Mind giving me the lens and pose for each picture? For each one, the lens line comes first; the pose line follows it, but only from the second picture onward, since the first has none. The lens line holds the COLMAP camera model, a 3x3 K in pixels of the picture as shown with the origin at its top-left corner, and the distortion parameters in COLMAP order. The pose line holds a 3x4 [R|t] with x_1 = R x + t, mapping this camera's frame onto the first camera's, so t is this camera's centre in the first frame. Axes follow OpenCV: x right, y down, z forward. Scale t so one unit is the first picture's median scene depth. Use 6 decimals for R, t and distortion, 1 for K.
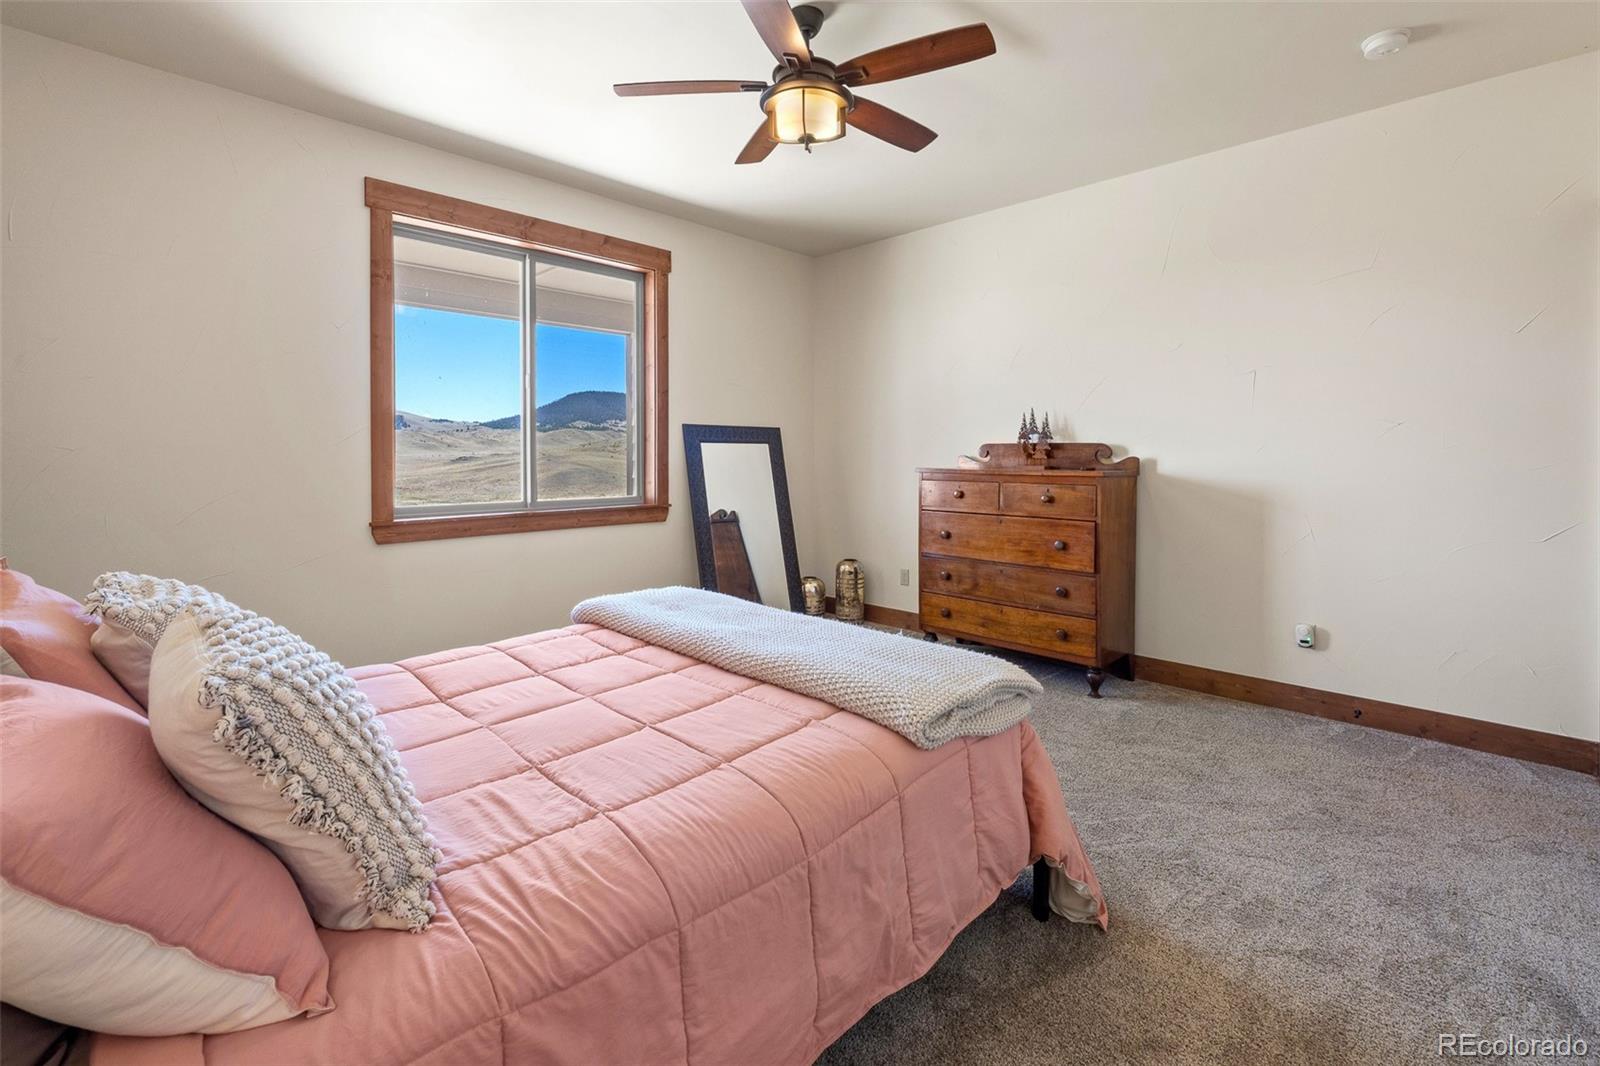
lens RADIAL K [[698.0, 0, 852.4], [0, 698.0, 457.7], [0, 0, 1]] dist [-0.002077, -0.001563]
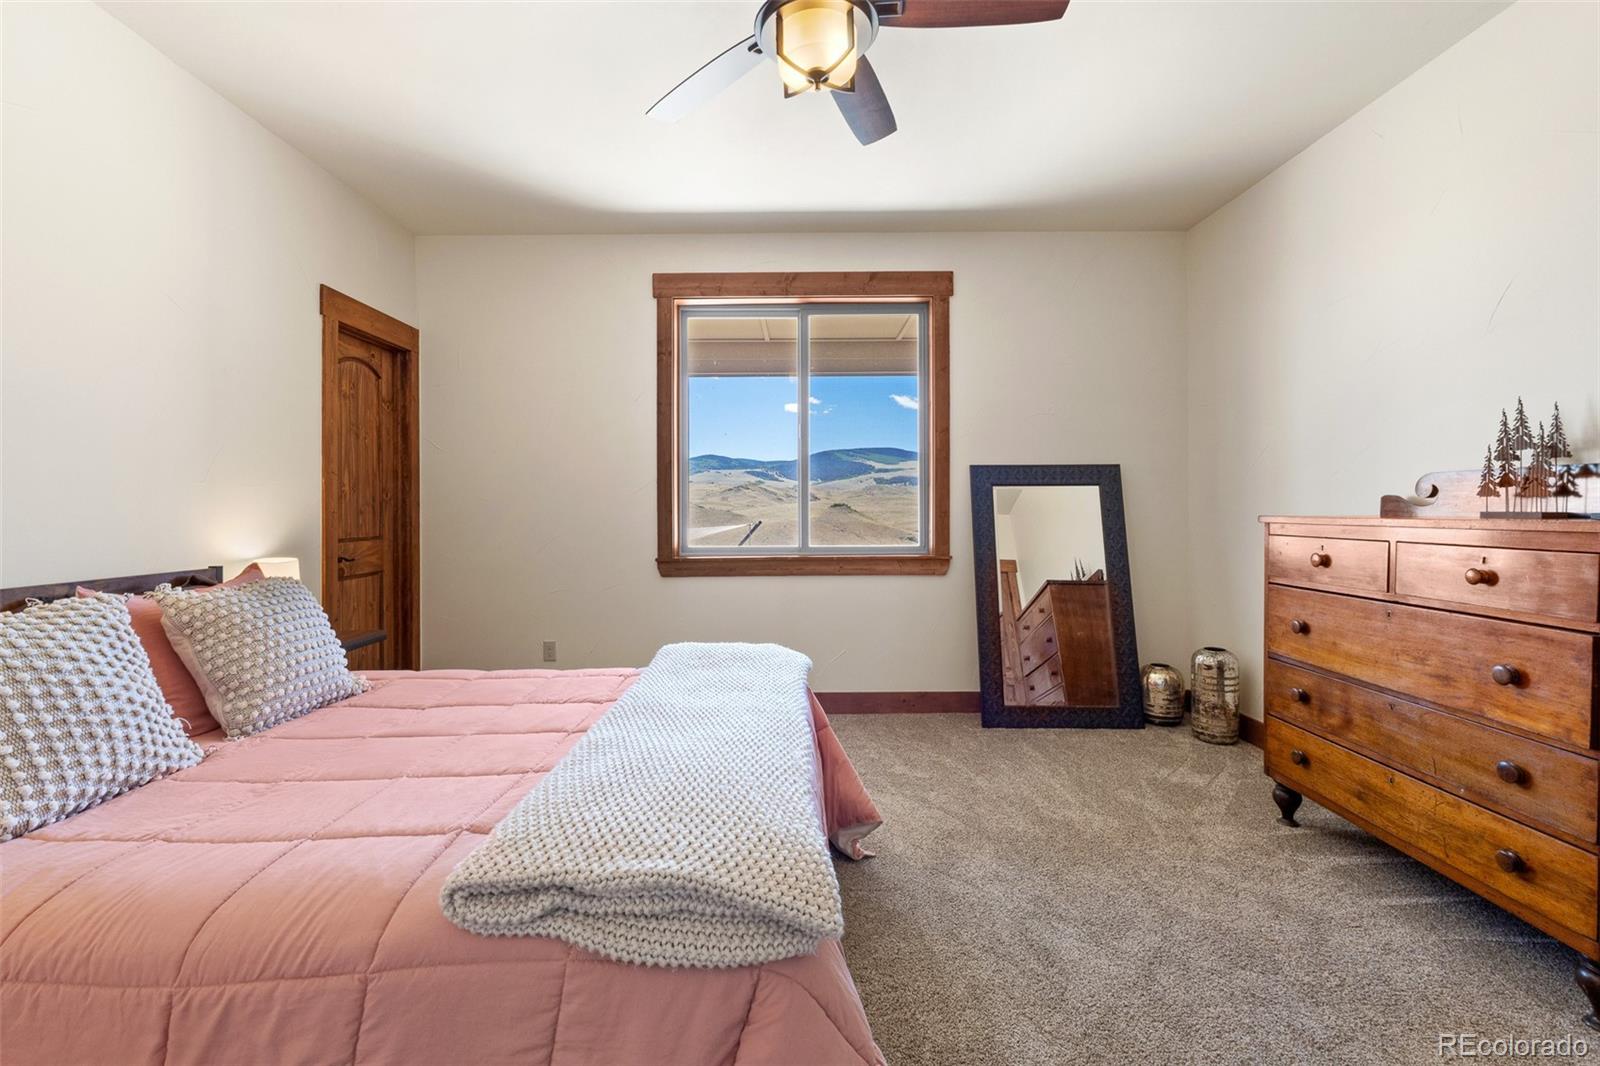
lens RADIAL K [[698.0, 0, 798.3], [0, 698.0, 507.2], [0, 0, 1]] dist [-0.002077, -0.001563]
pose [[0.677330, -0.006521, -0.735651, 0.287109], [0.003094, 0.999977, -0.006015, 0.010118], [0.735673, 0.001798, 0.677334, 0.282978]]
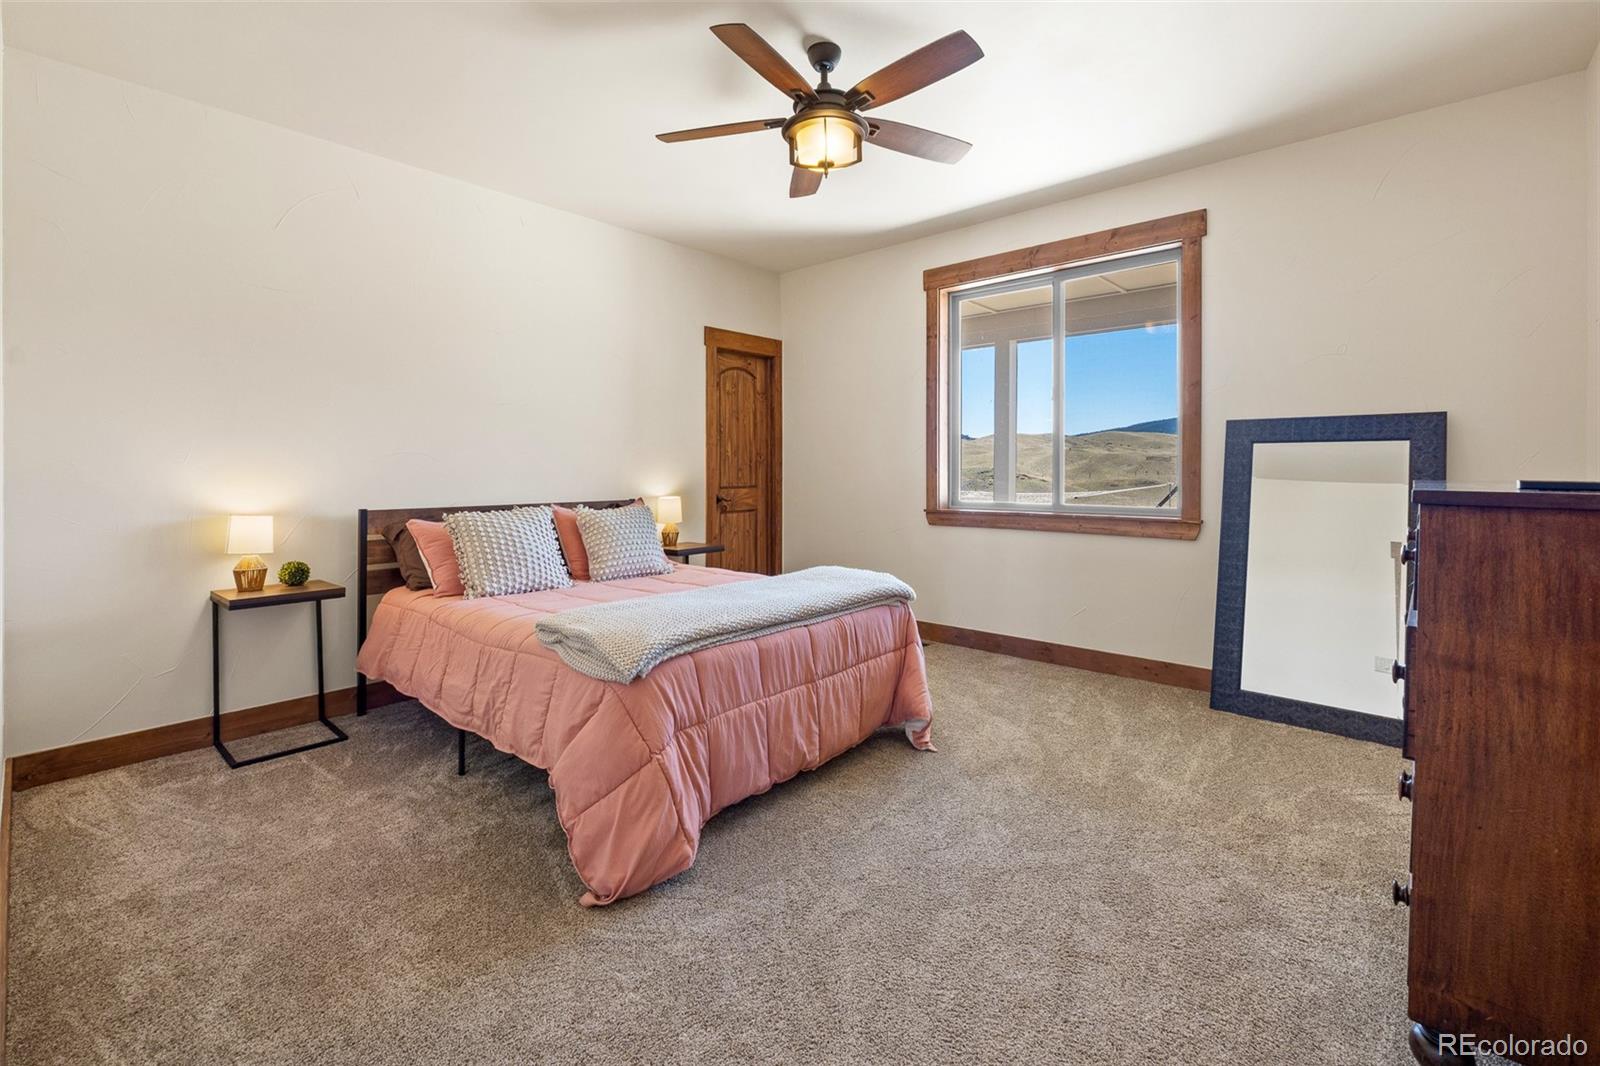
lens RADIAL K [[698.0, 0, 775.4], [0, 698.0, 470.8], [0, 0, 1]] dist [-0.002077, -0.001563]
pose [[-0.000951, 0.003546, -0.999993, 0.607973], [-0.002074, 0.999992, 0.003548, 0.007300], [0.999997, 0.002077, -0.000943, 0.553793]]
